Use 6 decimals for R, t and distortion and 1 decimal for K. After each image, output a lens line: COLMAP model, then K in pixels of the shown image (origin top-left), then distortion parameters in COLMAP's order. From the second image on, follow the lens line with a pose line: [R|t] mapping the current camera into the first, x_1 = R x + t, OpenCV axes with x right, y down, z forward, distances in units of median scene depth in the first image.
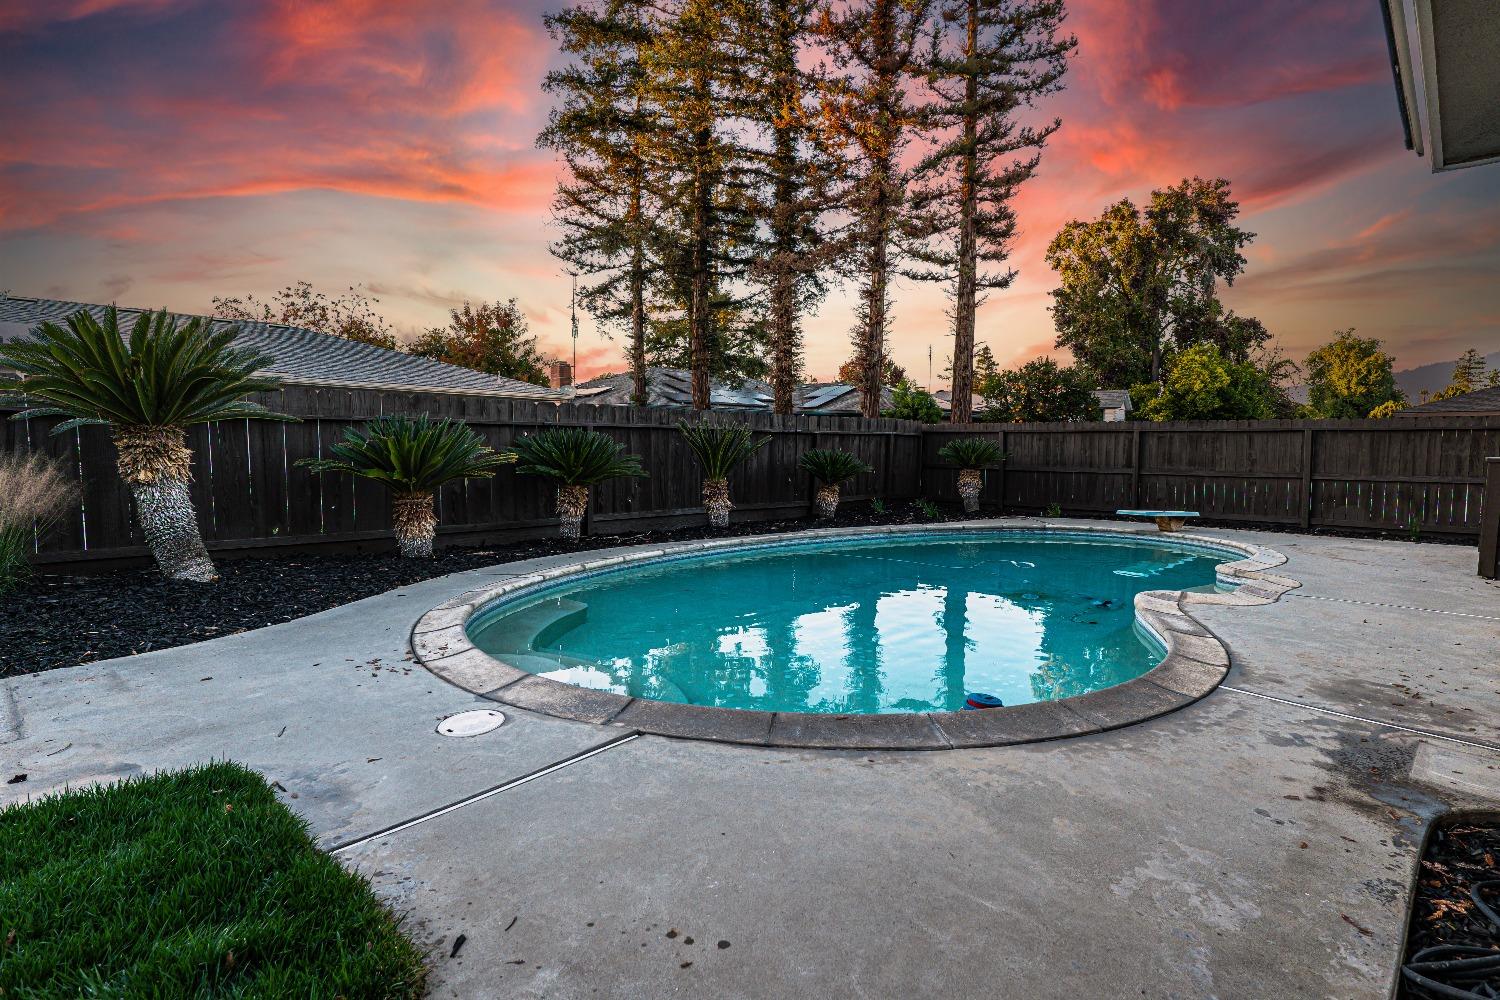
lens RADIAL K [[768.8, 0, 748.4], [0, 768.8, 515.3], [0, 0, 1]] dist [-0.007892, 0.001179]
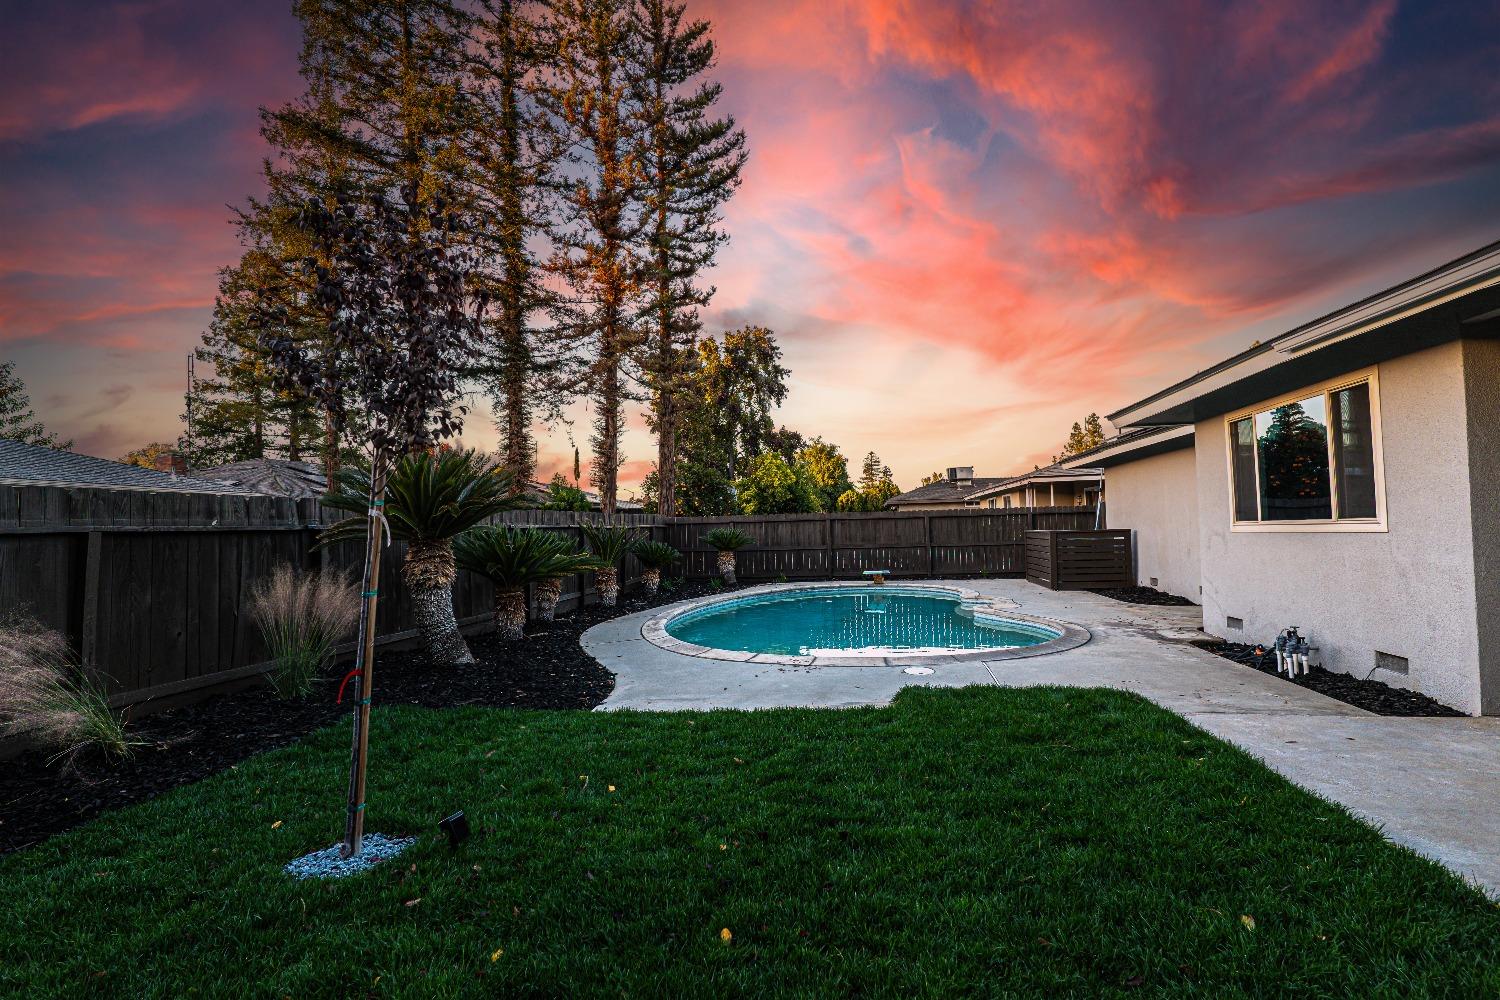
lens RADIAL K [[768.8, 0, 748.4], [0, 768.8, 515.3], [0, 0, 1]] dist [-0.007892, 0.001179]
pose [[0.826364, -0.020836, 0.562751, -0.187712], [0.084408, 0.992609, -0.087196, -0.001420], [-0.556775, 0.119556, 0.822015, -0.049584]]
